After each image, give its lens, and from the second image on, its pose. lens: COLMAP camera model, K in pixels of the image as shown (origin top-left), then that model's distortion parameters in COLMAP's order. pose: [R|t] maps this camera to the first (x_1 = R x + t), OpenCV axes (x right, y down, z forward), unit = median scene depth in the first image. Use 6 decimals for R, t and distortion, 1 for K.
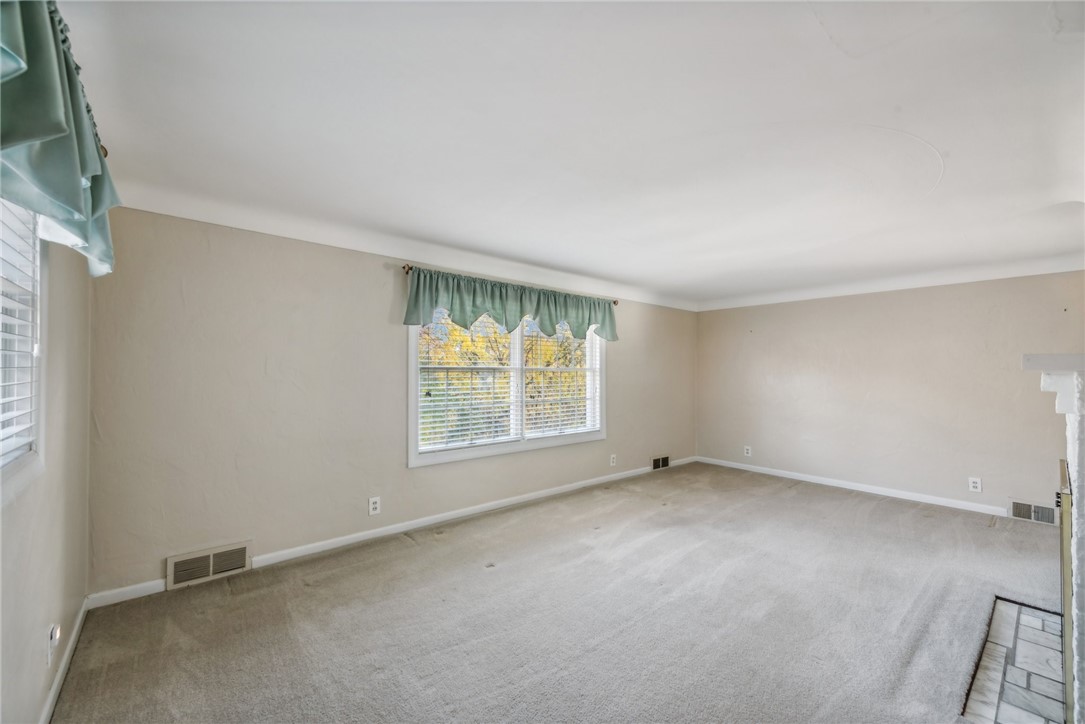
lens RADIAL K [[435.2, 0, 547.7], [0, 435.2, 364.2], [0, 0, 1]] dist [0.011155, -0.000416]
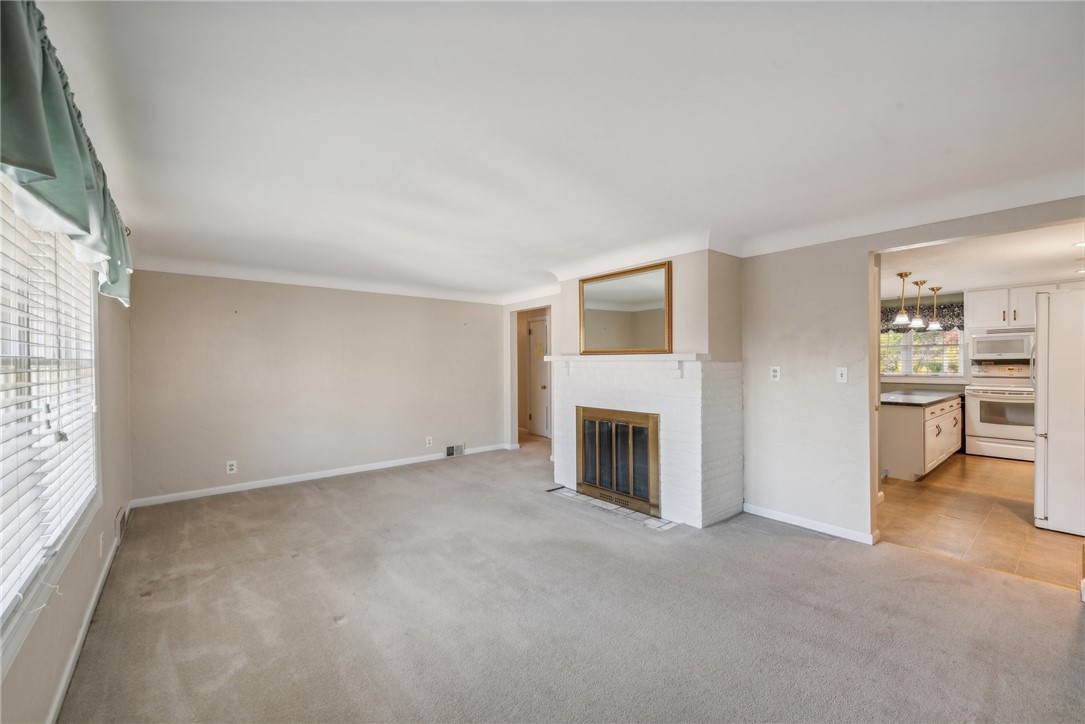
lens RADIAL K [[435.2, 0, 547.7], [0, 435.2, 364.2], [0, 0, 1]] dist [0.011155, -0.000416]
pose [[0.019255, -0.009909, 0.999765, -0.453231], [-0.007949, 0.999918, 0.010063, 0.007628], [-0.999783, -0.008141, 0.019175, 0.640971]]
